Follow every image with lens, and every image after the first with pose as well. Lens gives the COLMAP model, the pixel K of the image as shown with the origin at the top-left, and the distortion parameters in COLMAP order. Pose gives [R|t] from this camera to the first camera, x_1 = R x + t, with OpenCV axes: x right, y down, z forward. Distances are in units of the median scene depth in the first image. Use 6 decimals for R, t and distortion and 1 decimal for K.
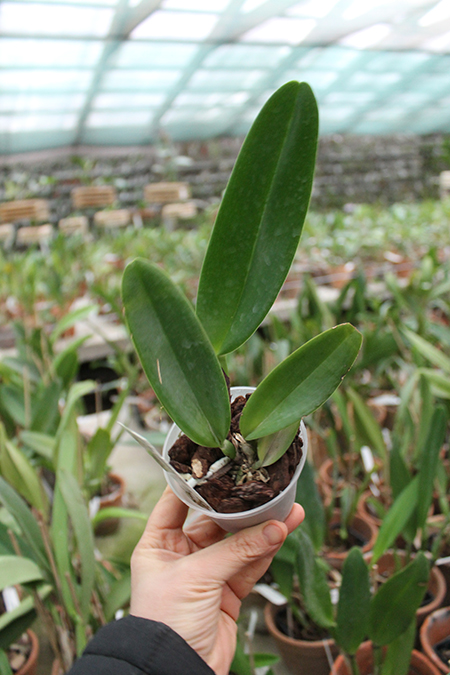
lens RADIAL K [[551.9, 0, 222.4], [0, 551.9, 334.8], [0, 0, 1]] dist [-0.132847, 0.085909]
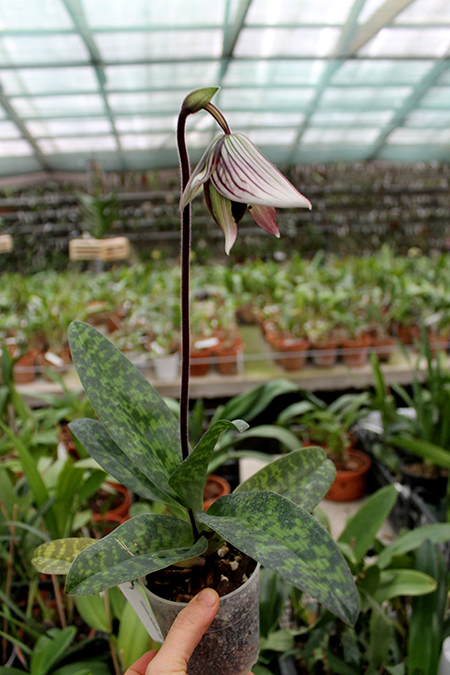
lens RADIAL K [[551.9, 0, 224.3], [0, 551.9, 335.4], [0, 0, 1]] dist [-0.132847, 0.085909]
pose [[0.933033, 0.120693, -0.338942, 0.402307], [-0.129229, 0.991611, -0.002638, -0.090973], [0.335780, 0.046262, 0.940804, 0.188219]]
